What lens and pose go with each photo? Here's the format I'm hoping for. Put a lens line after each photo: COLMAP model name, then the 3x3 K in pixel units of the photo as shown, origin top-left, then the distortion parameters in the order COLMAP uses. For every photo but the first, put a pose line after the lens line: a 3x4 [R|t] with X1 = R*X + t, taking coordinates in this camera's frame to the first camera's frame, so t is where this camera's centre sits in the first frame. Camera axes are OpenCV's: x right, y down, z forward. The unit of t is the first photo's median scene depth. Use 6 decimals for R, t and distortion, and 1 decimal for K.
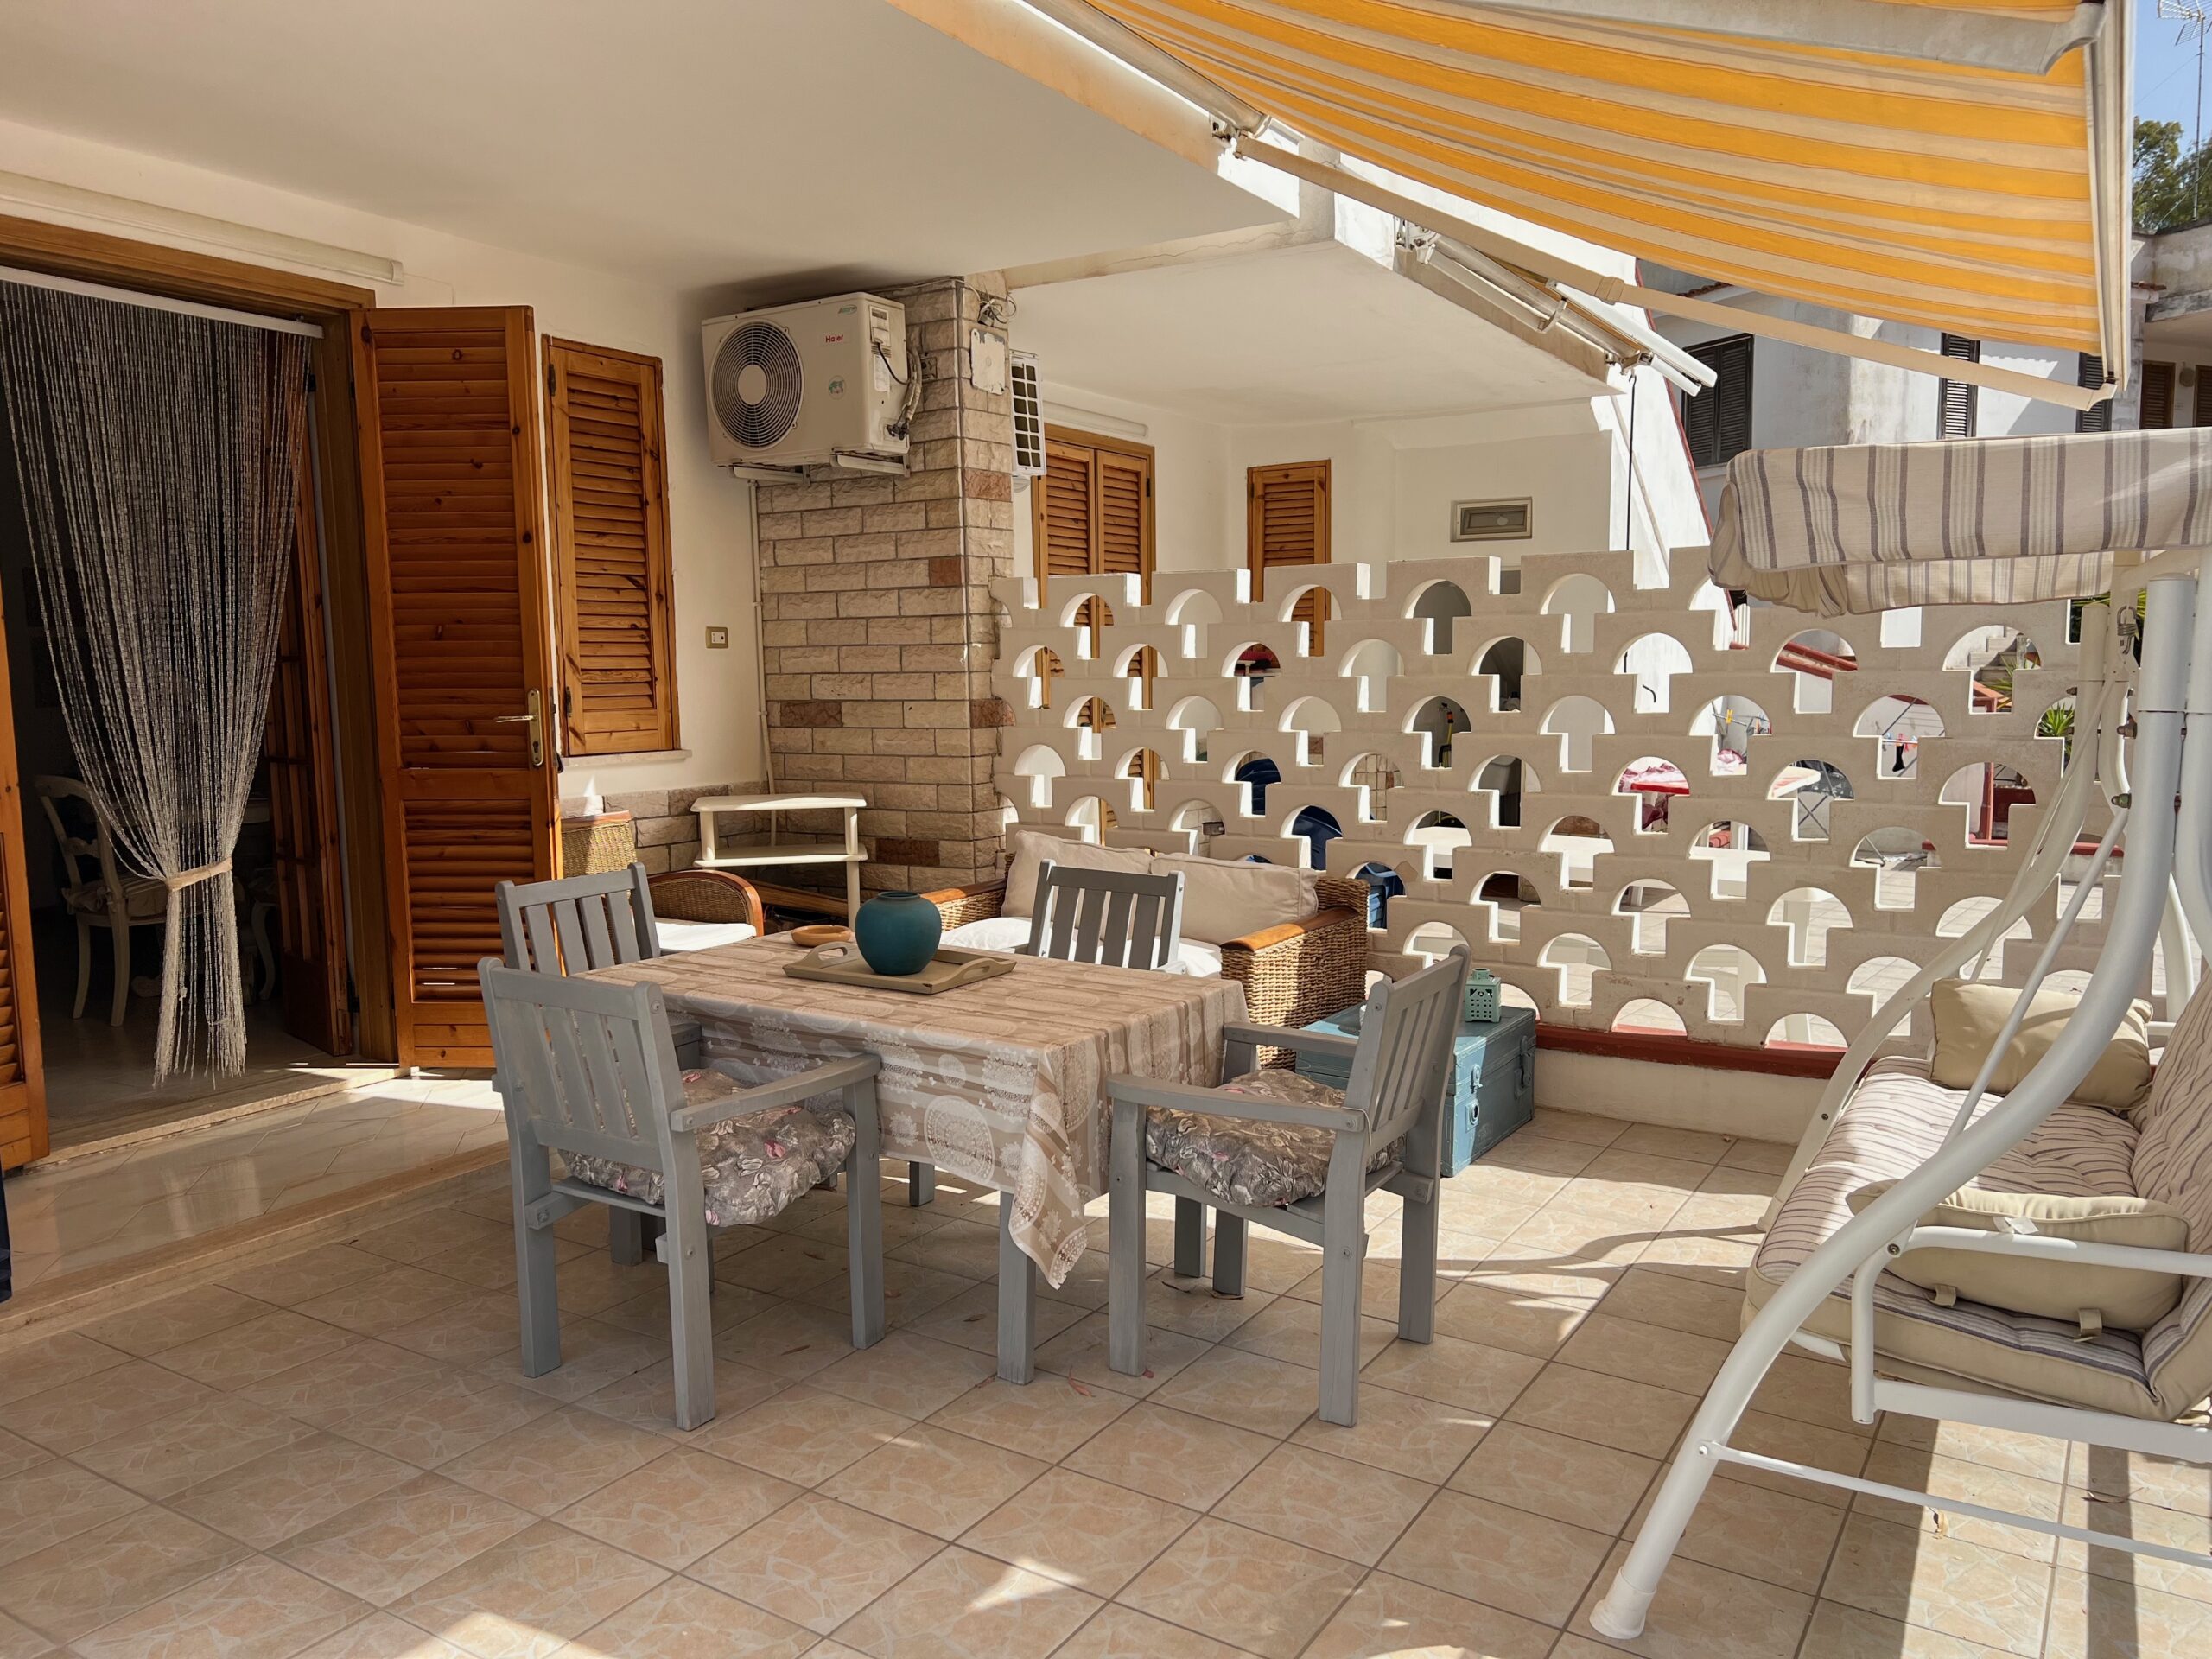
lens RADIAL K [[1667.2, 0, 1120.9], [0, 1667.2, 843.9], [0, 0, 1]] dist [0.082385, -0.080587]
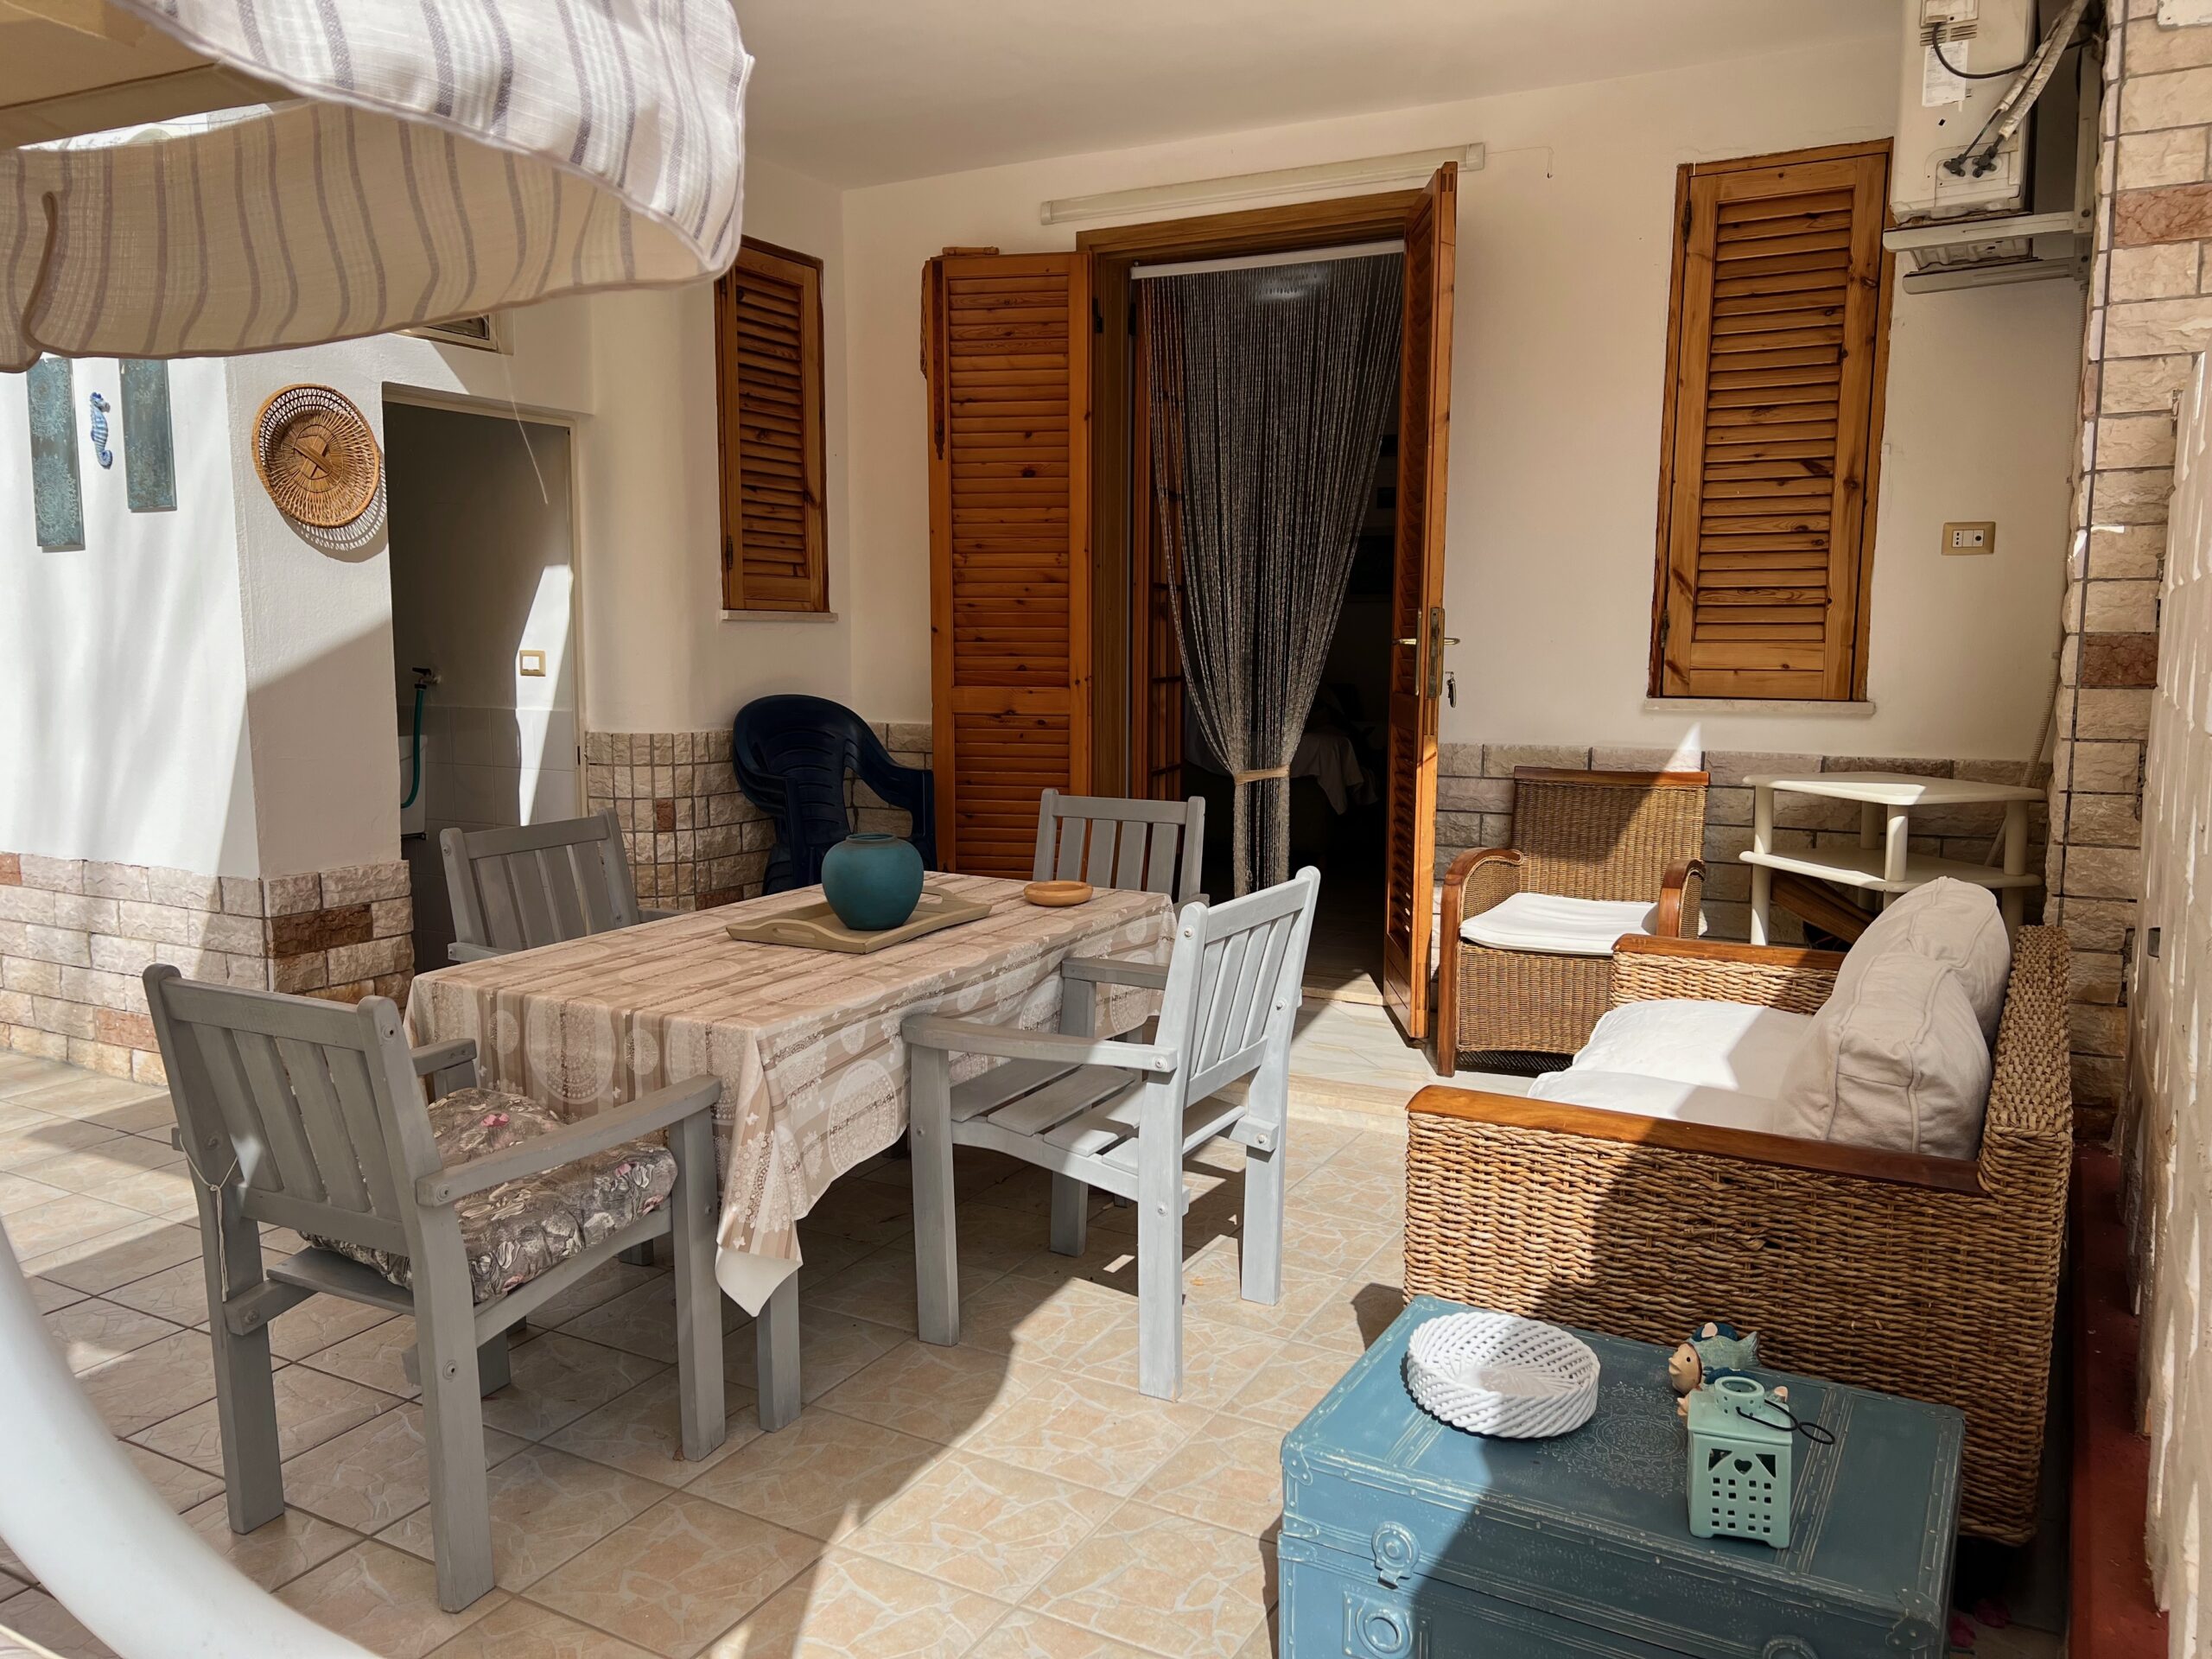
lens RADIAL K [[1667.2, 0, 1096.6], [0, 1667.2, 835.5], [0, 0, 1]] dist [0.082385, -0.080587]
pose [[0.028362, 0.135785, -0.990332, 0.465377], [-0.110586, 0.985076, 0.131897, -0.062791], [0.993462, 0.105776, 0.042955, 0.698330]]
